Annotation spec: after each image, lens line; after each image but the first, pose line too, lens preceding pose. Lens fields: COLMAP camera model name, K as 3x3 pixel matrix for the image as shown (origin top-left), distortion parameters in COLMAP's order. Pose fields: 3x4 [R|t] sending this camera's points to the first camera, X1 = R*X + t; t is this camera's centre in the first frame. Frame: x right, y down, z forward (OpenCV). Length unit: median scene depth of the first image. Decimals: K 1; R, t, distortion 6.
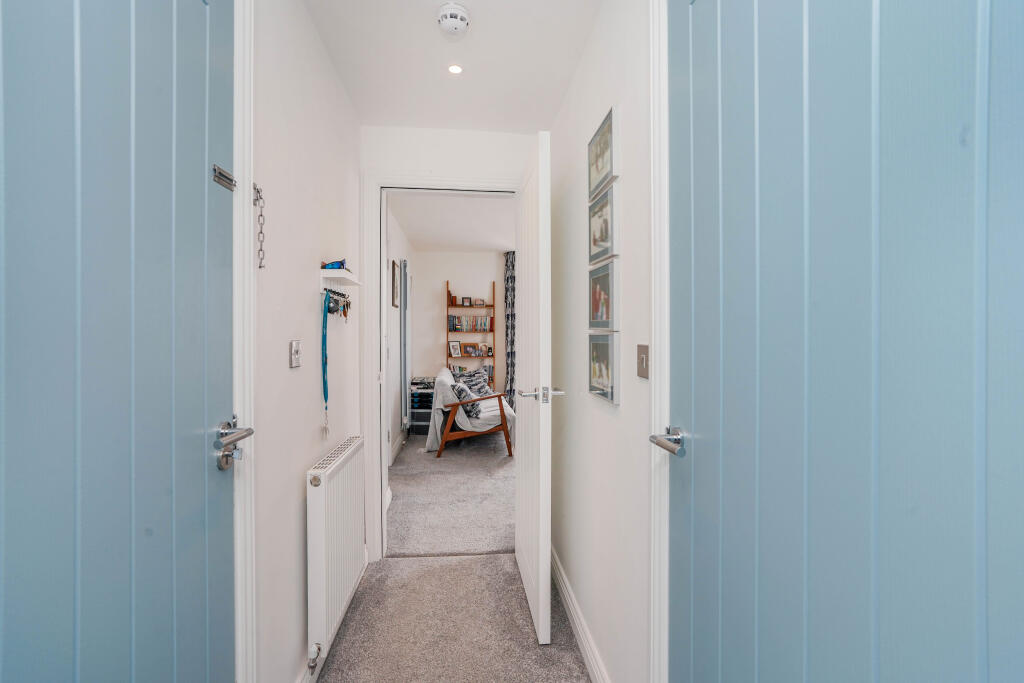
lens RADIAL K [[472.2, 0, 511.3], [0, 472.2, 339.5], [0, 0, 1]] dist [-0.014727, 0.000482]
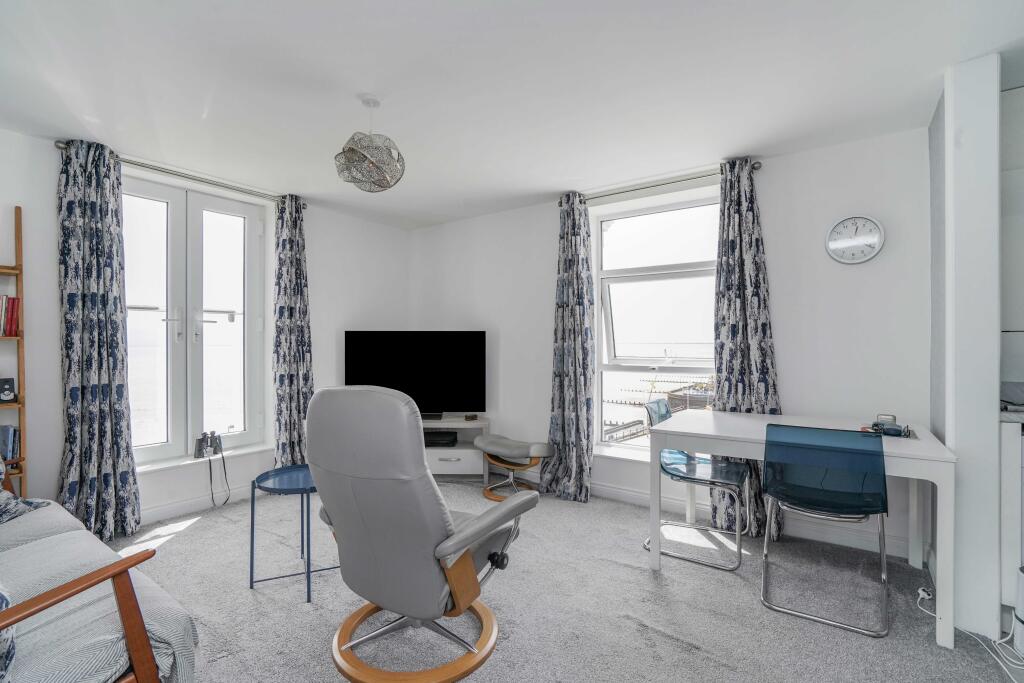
lens RADIAL K [[472.2, 0, 512.3], [0, 472.2, 338.6], [0, 0, 1]] dist [-0.014727, 0.000482]
pose [[0.662566, -0.000290, 0.749004, -0.055166], [0.001251, 0.999999, -0.000719, -0.014459], [-0.749003, 0.001413, 0.662566, 0.456398]]
